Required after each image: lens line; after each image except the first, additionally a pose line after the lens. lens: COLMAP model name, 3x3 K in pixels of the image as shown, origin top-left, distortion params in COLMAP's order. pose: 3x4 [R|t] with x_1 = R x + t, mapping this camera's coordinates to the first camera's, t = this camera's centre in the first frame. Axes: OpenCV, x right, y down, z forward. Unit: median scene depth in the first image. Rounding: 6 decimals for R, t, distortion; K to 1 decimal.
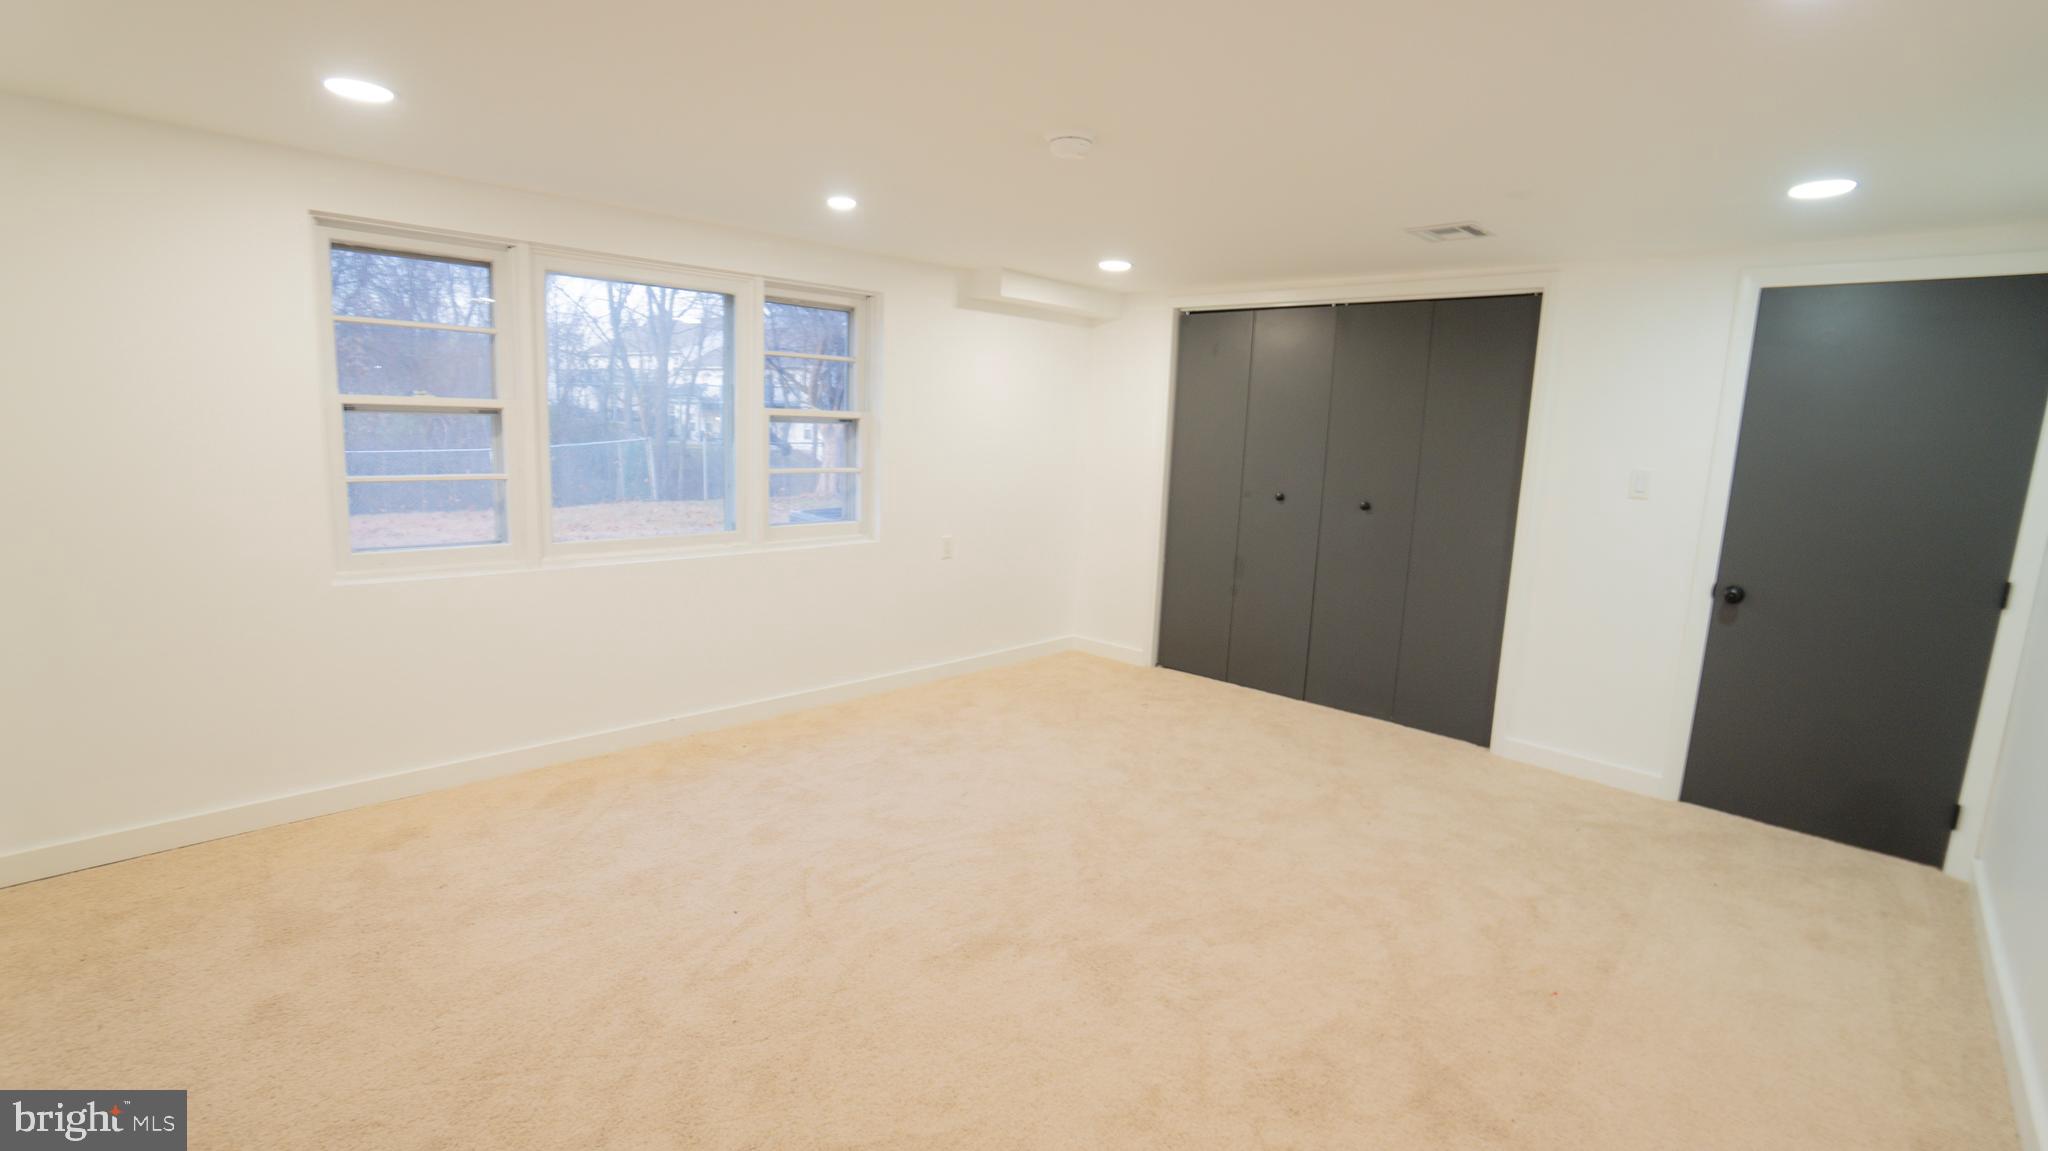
lens RADIAL K [[915.1, 0, 1005.7], [0, 915.1, 568.5], [0, 0, 1]] dist [-0.030160, 0.000302]
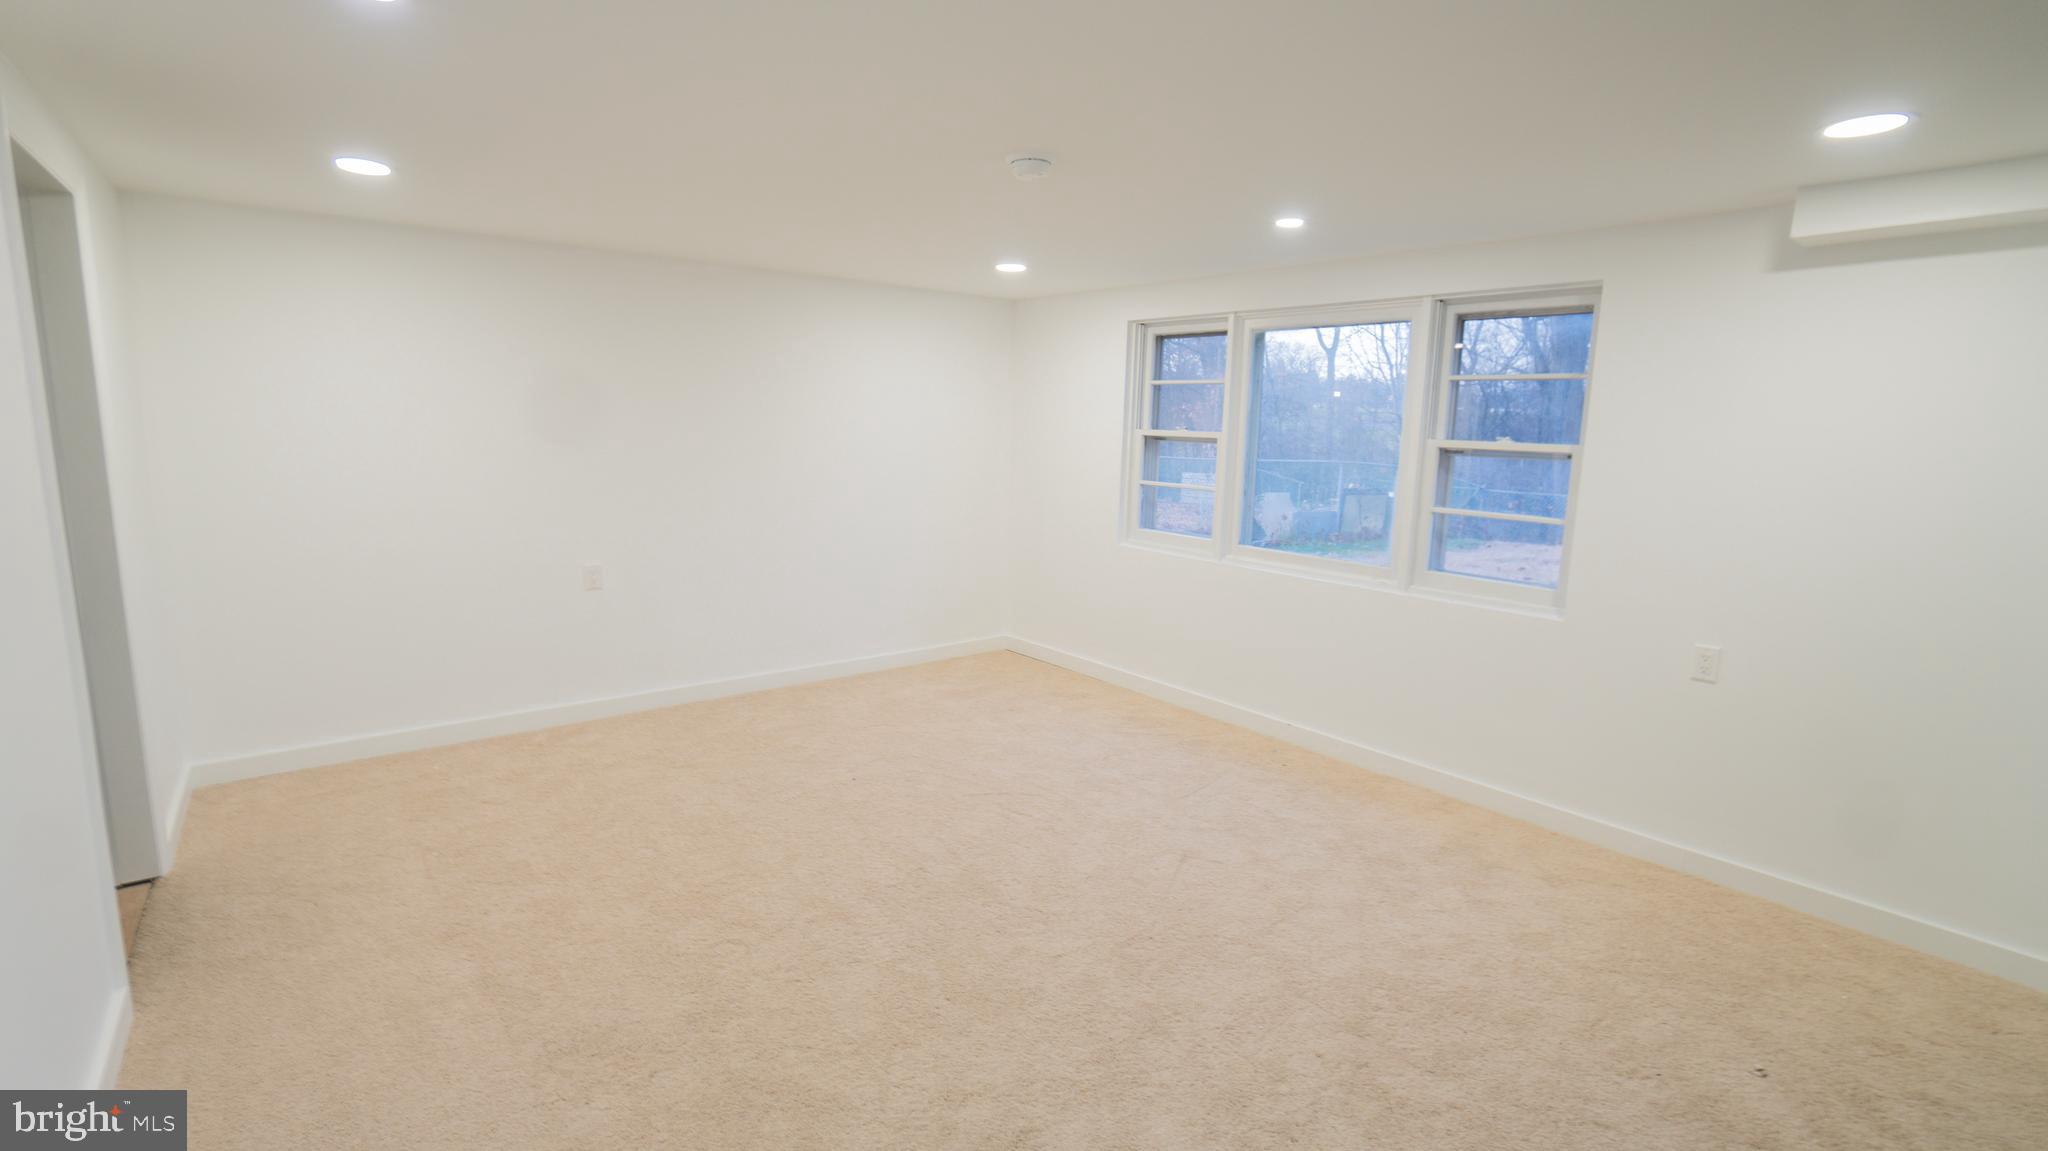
lens RADIAL K [[915.1, 0, 1005.7], [0, 915.1, 568.5], [0, 0, 1]] dist [-0.030160, 0.000302]
pose [[-0.067446, 0.117663, -0.990761, 0.669801], [-0.199391, 0.971400, 0.128937, -0.083547], [0.977596, 0.206245, -0.042056, 0.650640]]
